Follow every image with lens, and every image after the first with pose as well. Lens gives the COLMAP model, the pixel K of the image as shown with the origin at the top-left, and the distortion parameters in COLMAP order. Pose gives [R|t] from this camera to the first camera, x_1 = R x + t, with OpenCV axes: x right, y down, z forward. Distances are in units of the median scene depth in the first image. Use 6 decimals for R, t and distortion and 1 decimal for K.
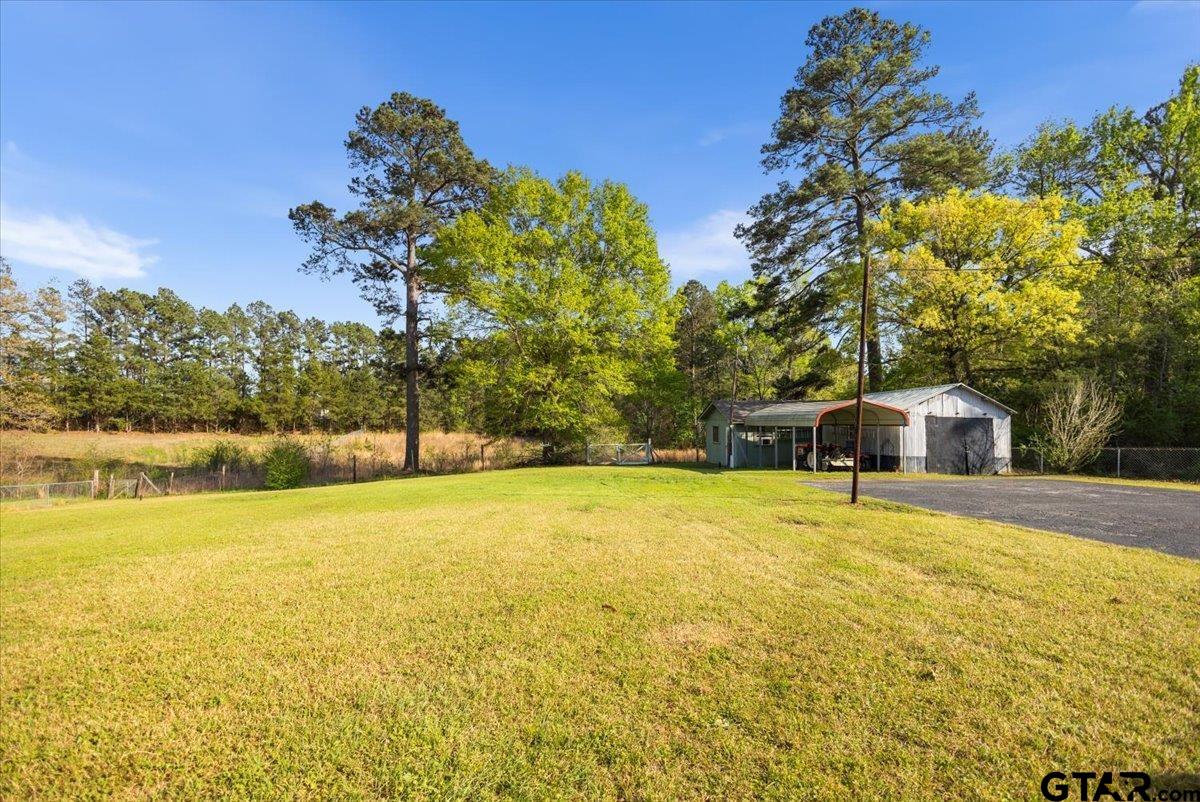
lens RADIAL K [[562.6, 0, 600.0], [0, 562.6, 401.0], [0, 0, 1]] dist [0.005745, 0.000244]
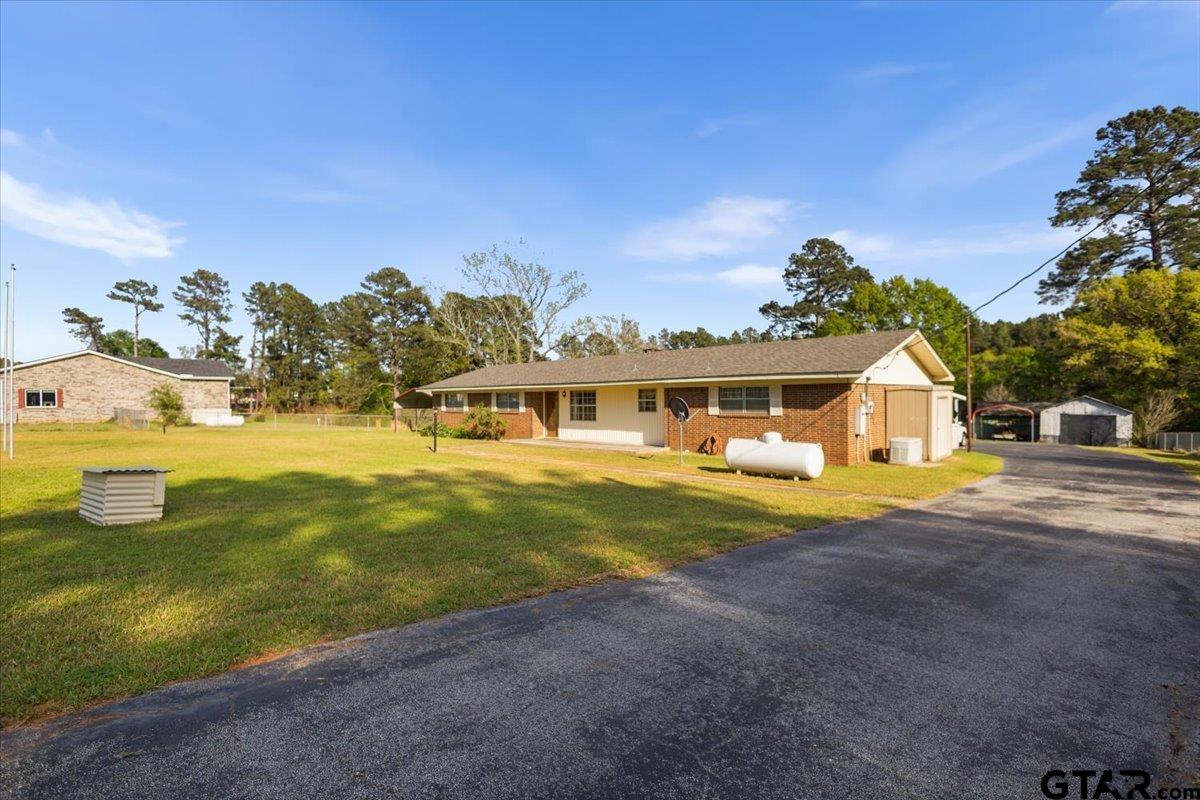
lens RADIAL K [[563.5, 0, 600.0], [0, 563.5, 400.0], [0, 0, 1]] dist [0.018941, 0.000178]
pose [[0.690139, 0.000248, -0.723677, 0.535620], [0.022307, 0.999517, 0.021616, -0.055530], [0.723333, -0.031061, 0.689800, -0.850890]]
